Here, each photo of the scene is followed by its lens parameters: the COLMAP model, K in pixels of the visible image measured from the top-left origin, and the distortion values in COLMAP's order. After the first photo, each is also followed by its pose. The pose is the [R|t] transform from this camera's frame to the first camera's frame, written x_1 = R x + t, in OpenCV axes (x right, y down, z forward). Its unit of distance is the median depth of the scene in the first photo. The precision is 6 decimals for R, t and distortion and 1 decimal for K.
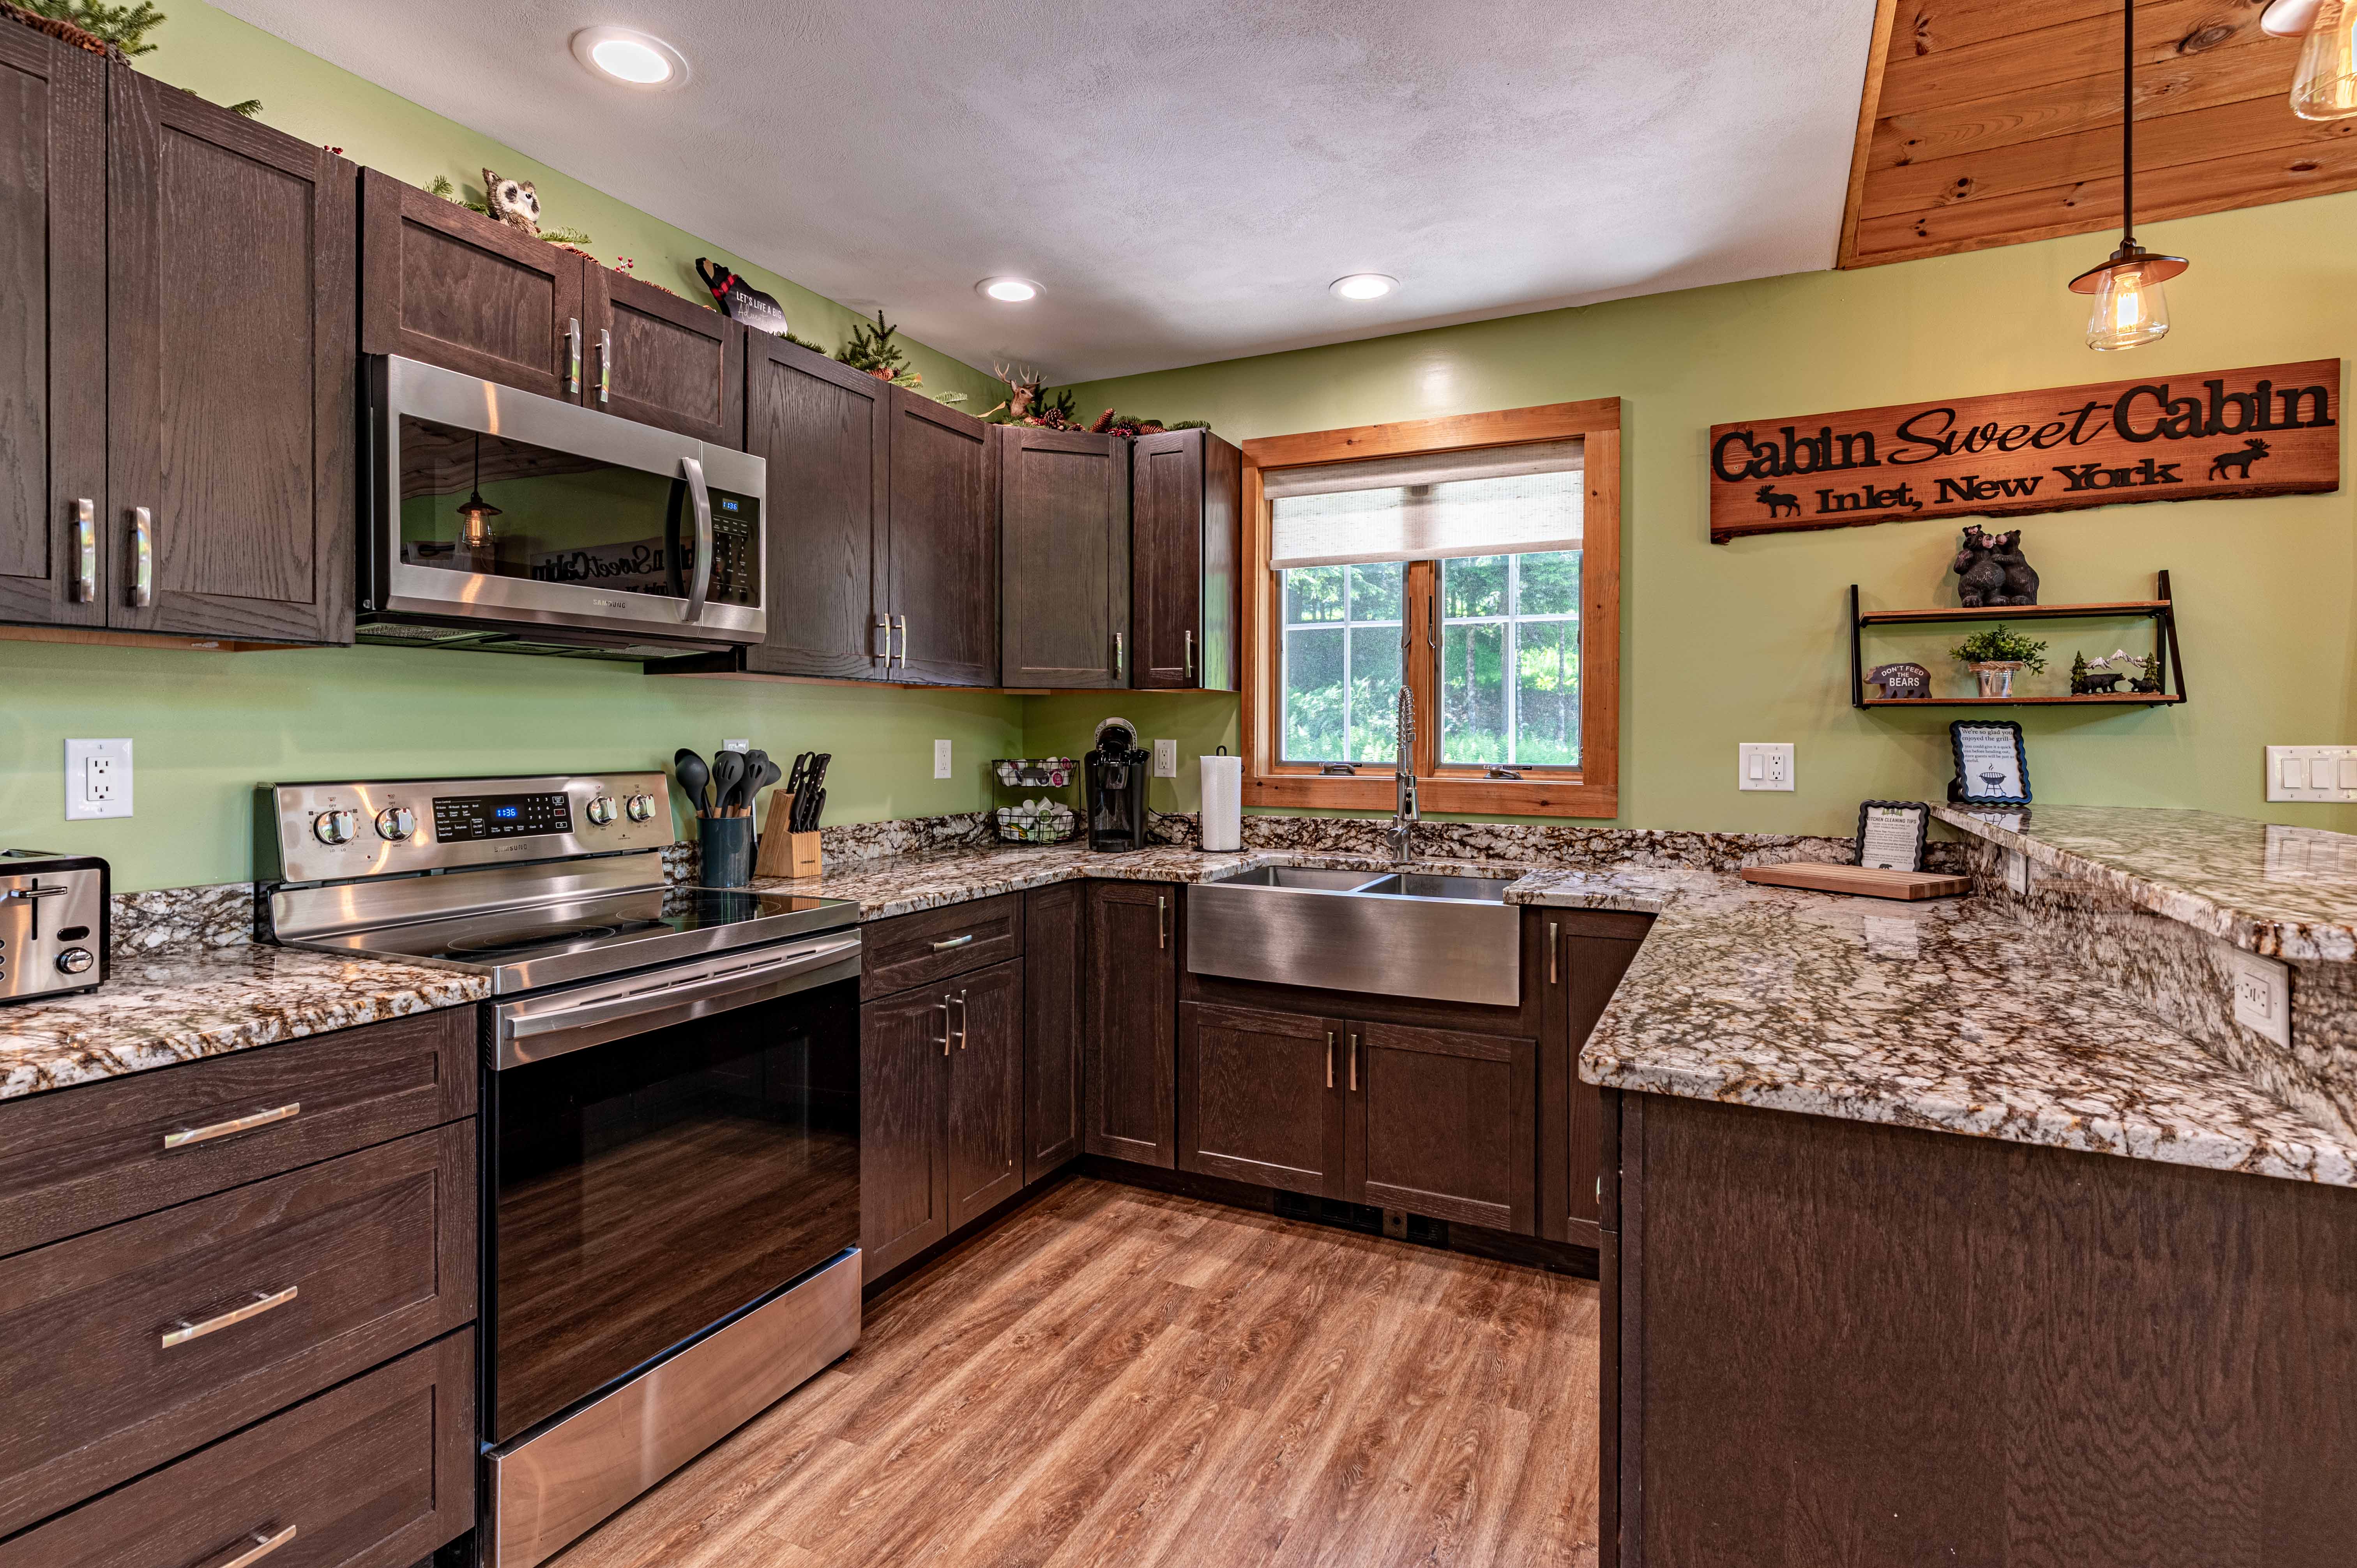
lens RADIAL K [[1150.6, 0, 1209.3], [0, 1150.6, 737.5], [0, 0, 1]] dist [0.000210, 0.001000]
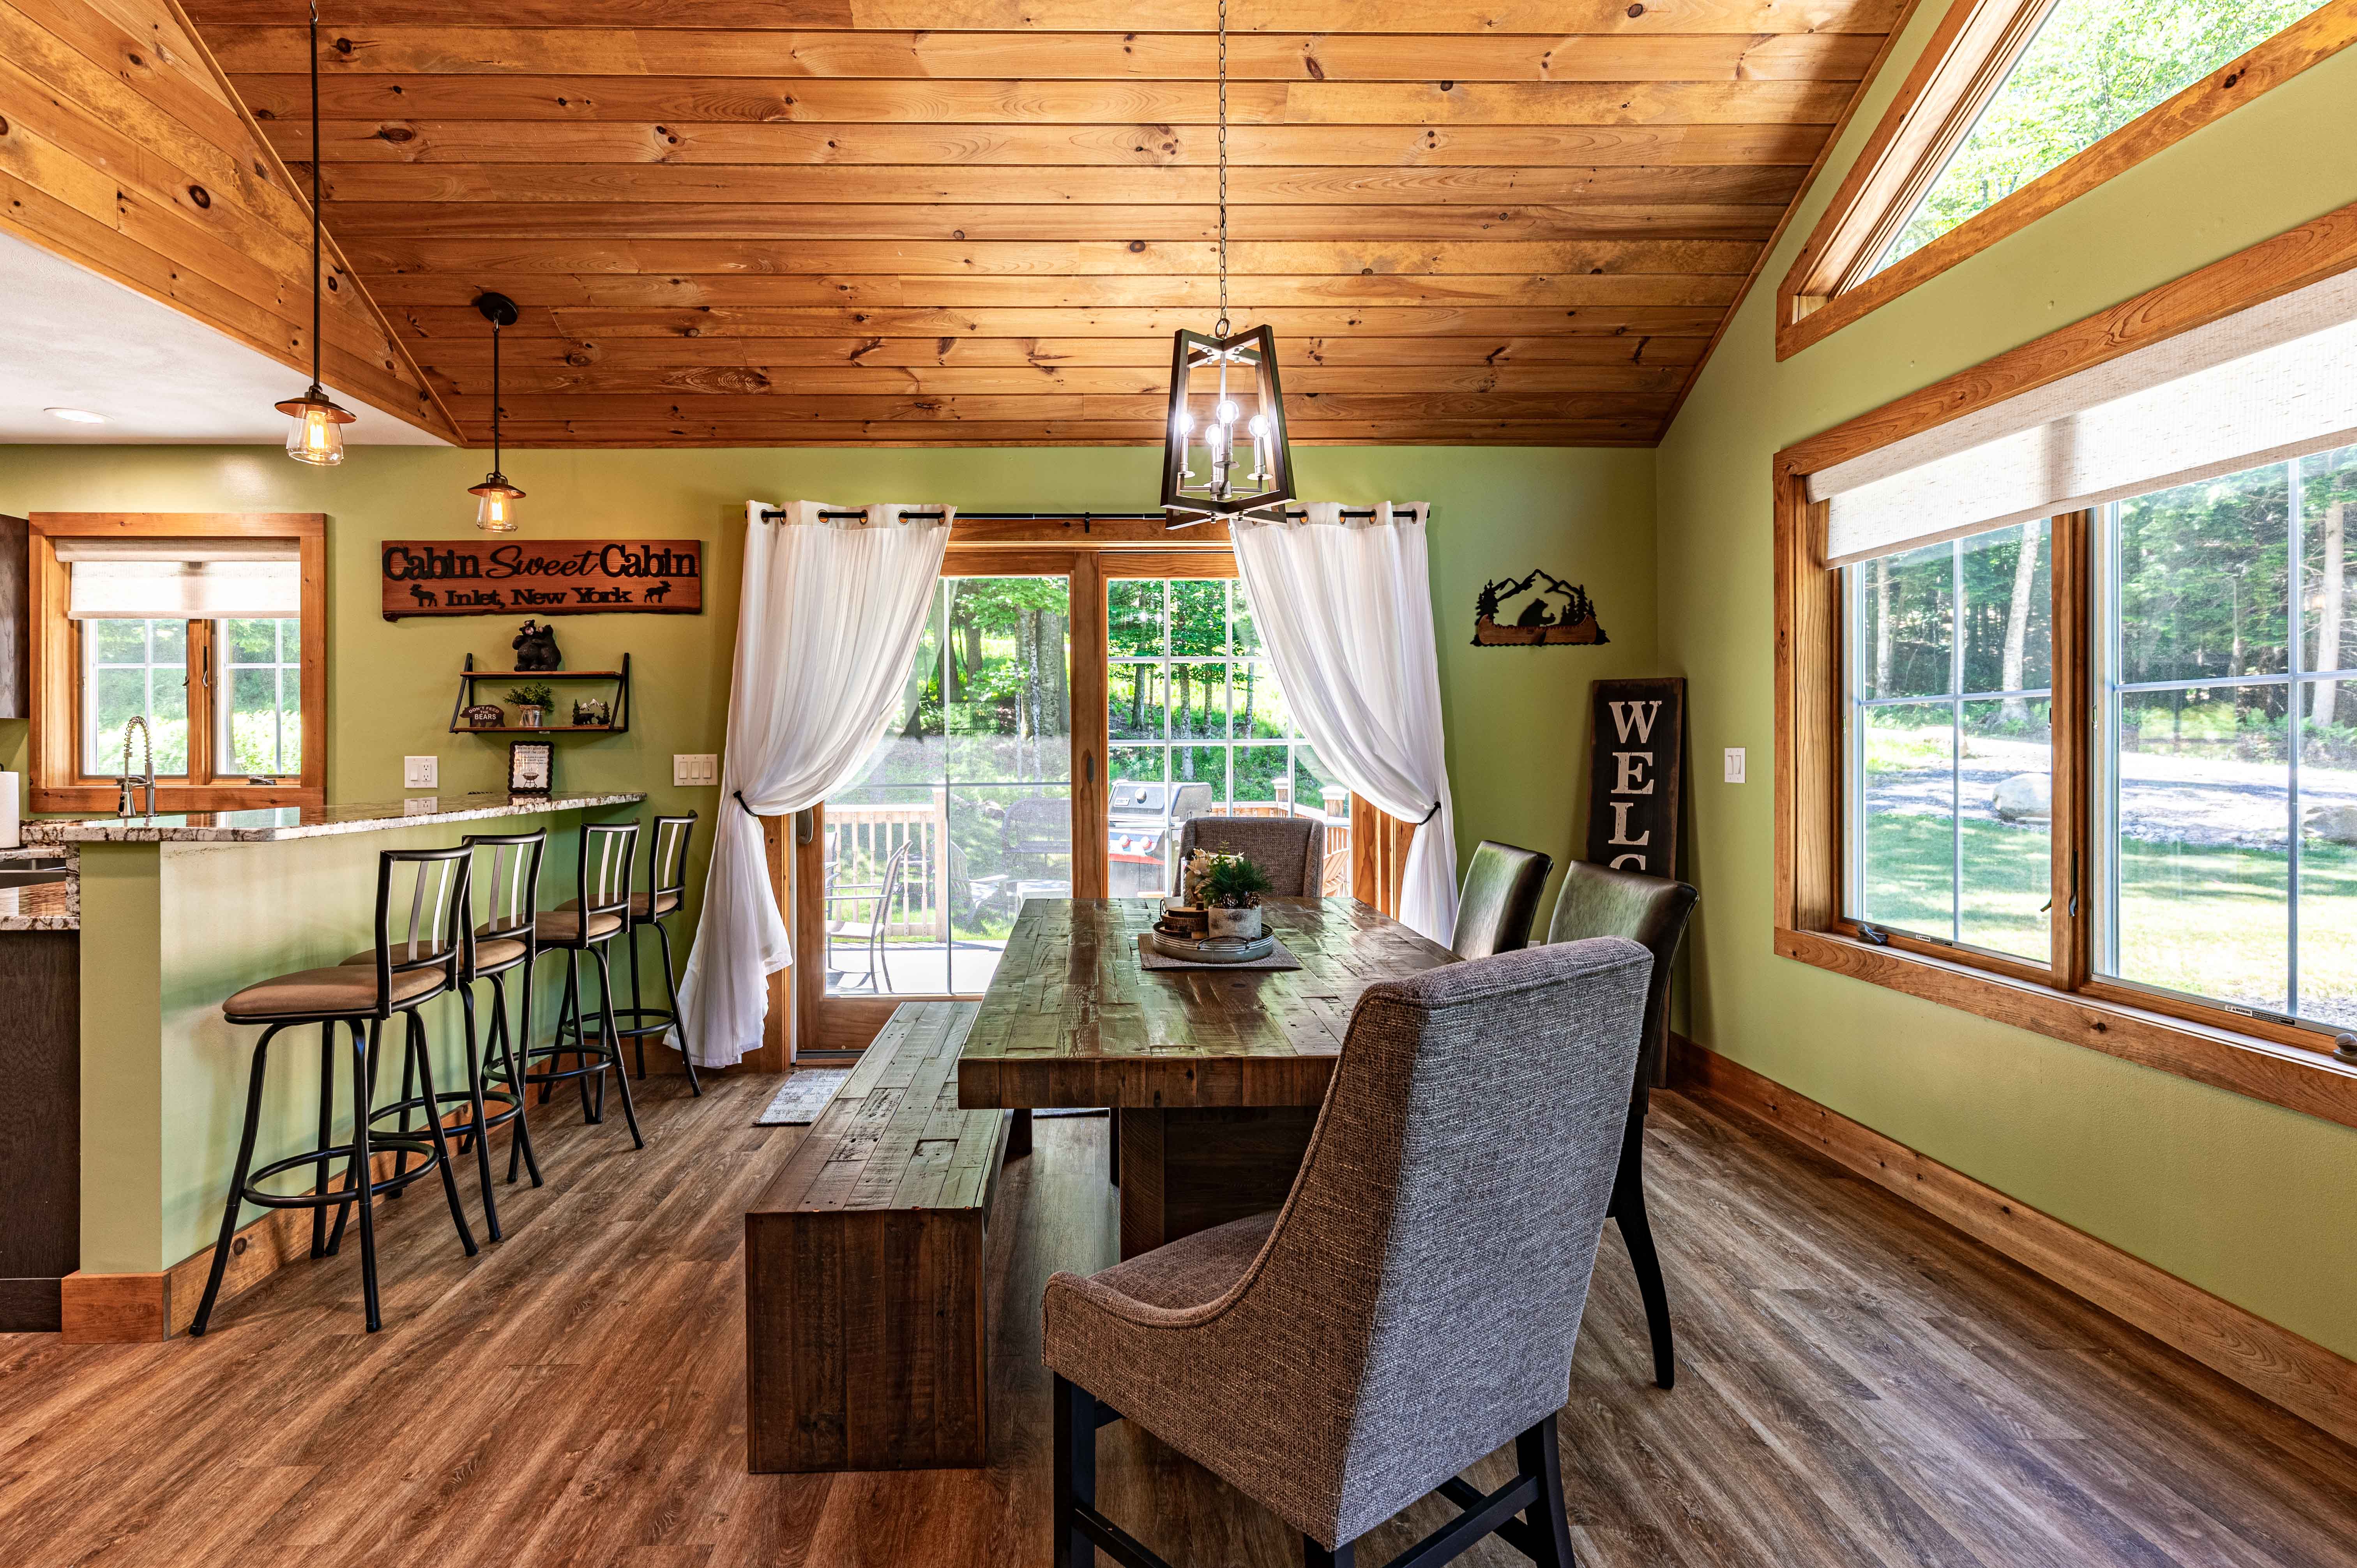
lens RADIAL K [[1150.6, 0, 1129.9], [0, 1150.6, 748.1], [0, 0, 1]] dist [0.000210, 0.001000]
pose [[0.889353, -0.007541, 0.457158, 0.691370], [0.009913, 0.999947, -0.002790, 0.007979], [-0.457113, 0.007013, 0.889381, -0.836864]]
